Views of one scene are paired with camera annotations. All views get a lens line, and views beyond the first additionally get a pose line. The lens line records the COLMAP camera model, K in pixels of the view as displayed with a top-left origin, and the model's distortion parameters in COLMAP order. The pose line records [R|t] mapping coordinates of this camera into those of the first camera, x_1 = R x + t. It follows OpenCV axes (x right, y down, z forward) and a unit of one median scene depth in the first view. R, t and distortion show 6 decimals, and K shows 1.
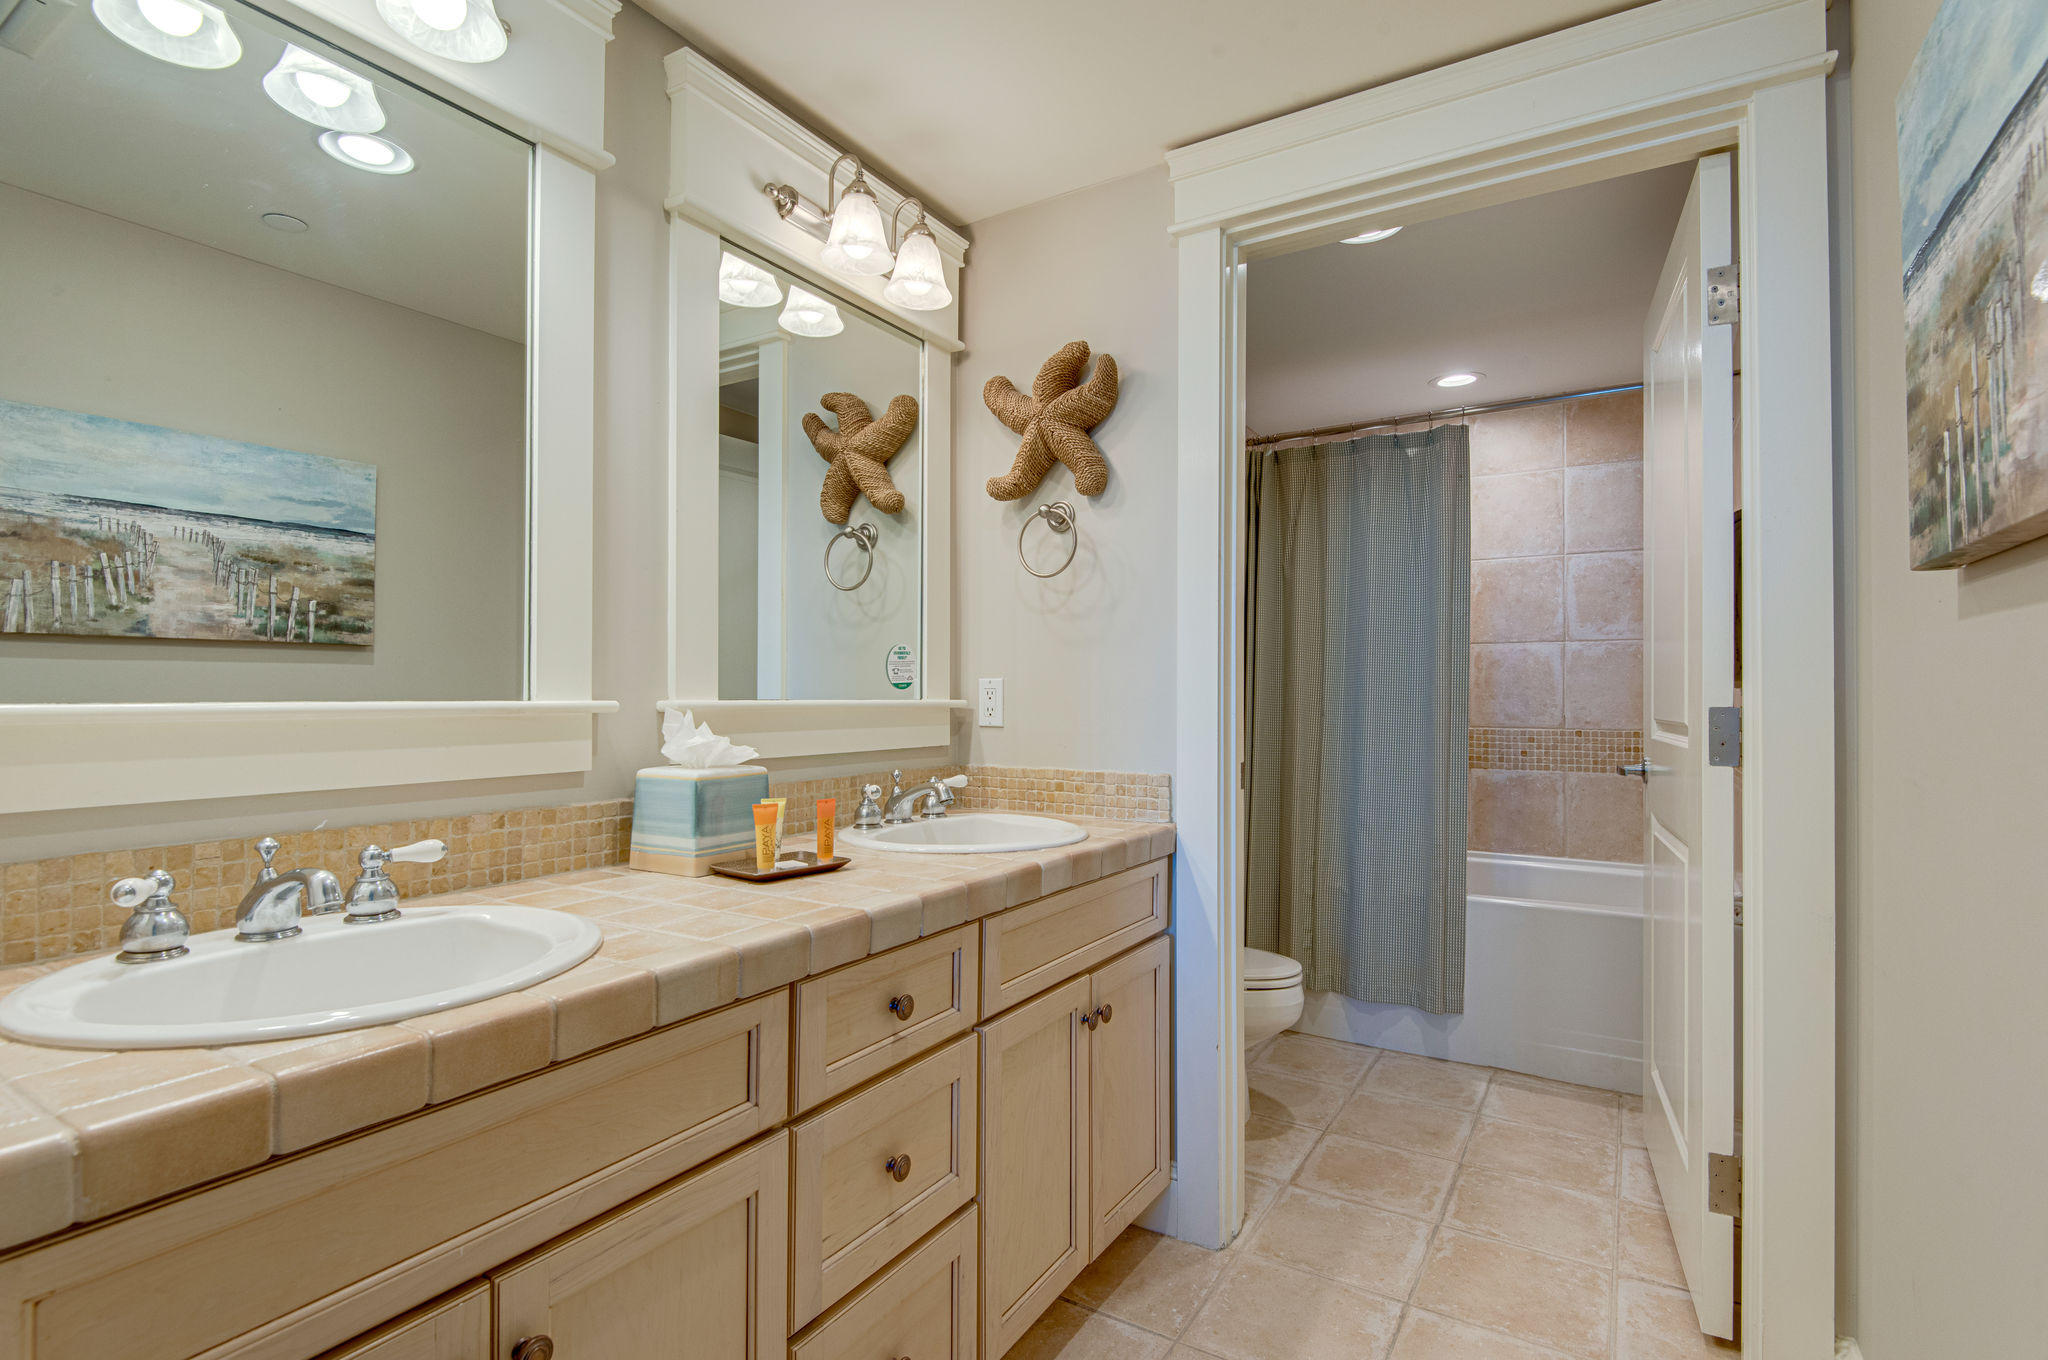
lens RADIAL K [[981.1, 0, 1013.0], [0, 981.1, 674.4], [0, 0, 1]] dist [0.004249, 0.000521]
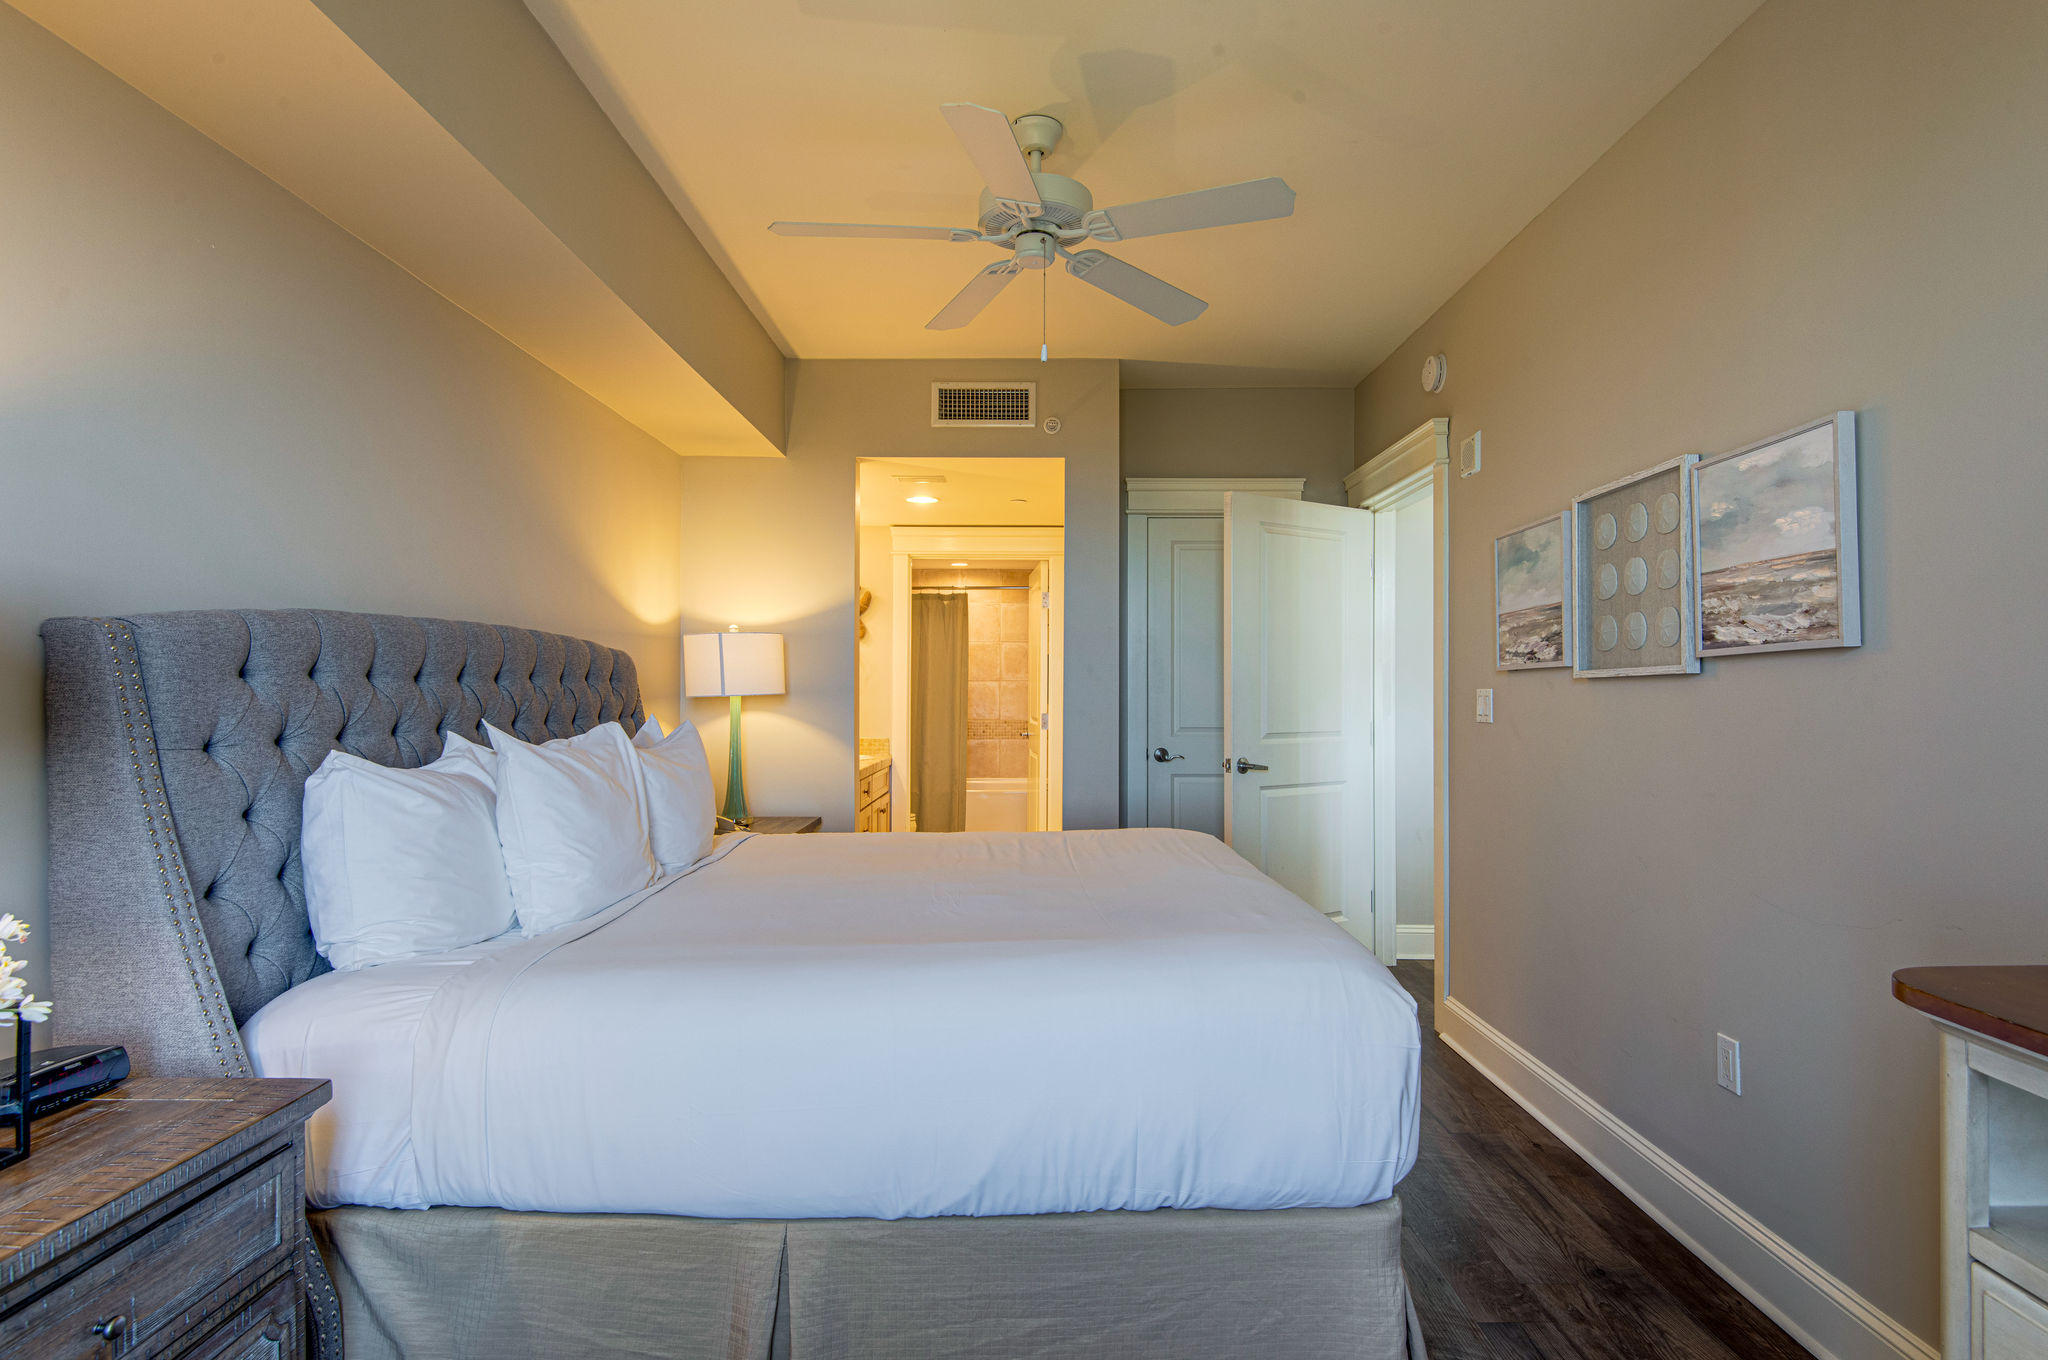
lens RADIAL K [[981.1, 0, 1028.3], [0, 981.1, 679.8], [0, 0, 1]] dist [0.004249, 0.000521]
pose [[0.847709, 0.004334, 0.530443, -0.666632], [-0.008812, 0.999944, 0.005912, -0.059505], [-0.530388, -0.009686, 0.847700, -1.085395]]
